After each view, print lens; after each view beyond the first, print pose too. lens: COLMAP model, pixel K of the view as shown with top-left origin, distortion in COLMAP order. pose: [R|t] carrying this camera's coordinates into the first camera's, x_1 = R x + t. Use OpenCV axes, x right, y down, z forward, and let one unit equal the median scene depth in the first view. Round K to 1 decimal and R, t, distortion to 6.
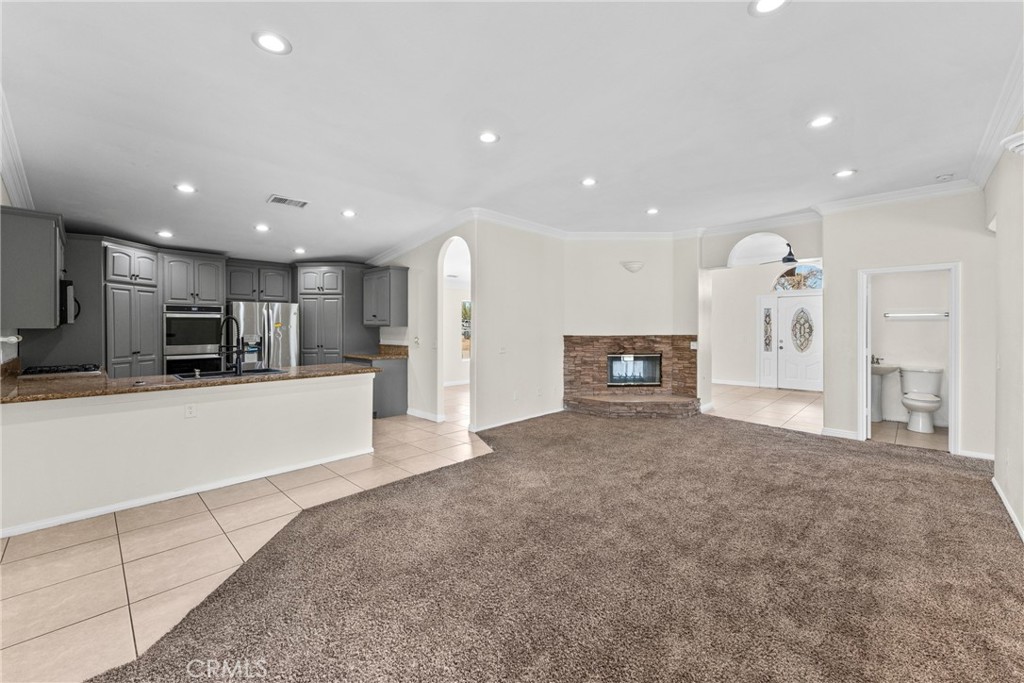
lens RADIAL K [[409.9, 0, 517.2], [0, 409.9, 328.7], [0, 0, 1]] dist [-0.001732, -0.000294]
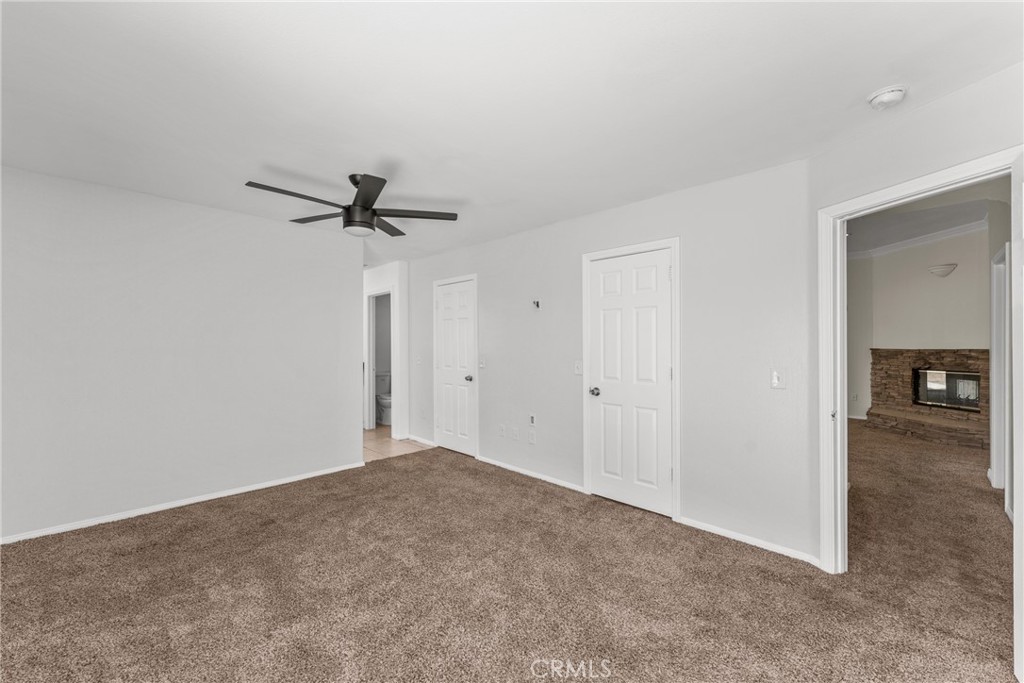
lens RADIAL K [[409.9, 0, 516.6], [0, 409.9, 347.7], [0, 0, 1]] dist [-0.001732, -0.000294]
pose [[0.015240, 0.007638, -0.999855, 1.144493], [-0.005596, 0.999956, 0.007553, 0.011848], [0.999868, 0.005480, 0.015282, 0.080390]]
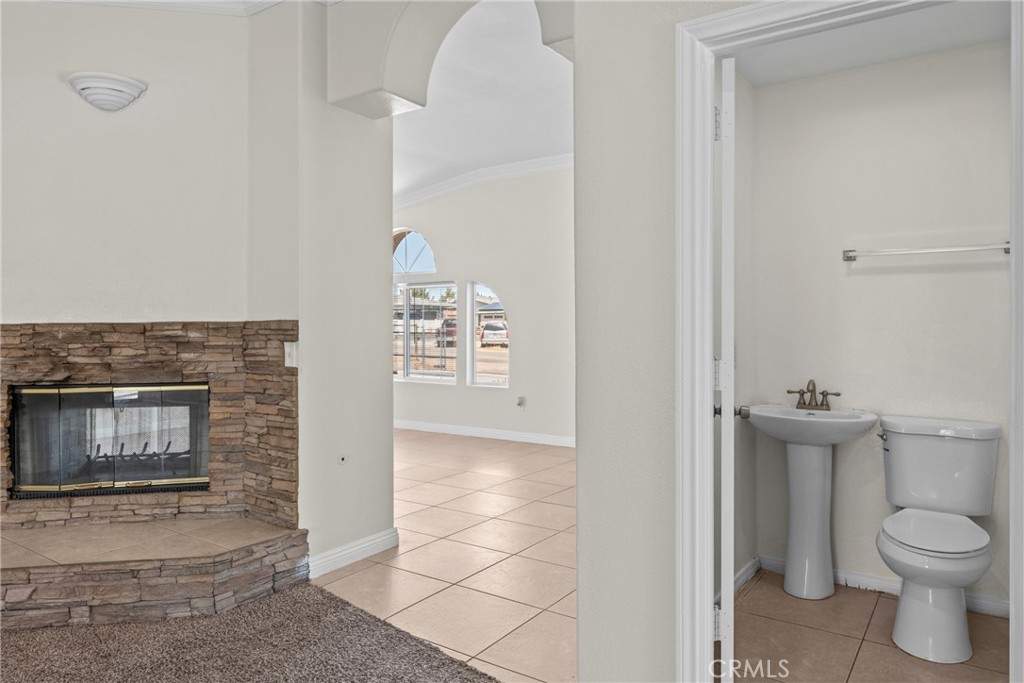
lens RADIAL K [[684.0, 0, 517.5], [0, 684.0, 325.7], [0, 0, 1]] dist [-0.003542, 0.000938]
pose [[0.984042, 0.003212, 0.177909, 0.489994], [-0.001230, 0.999936, -0.011249, 0.024100], [-0.177933, 0.010850, 0.983983, 0.460861]]
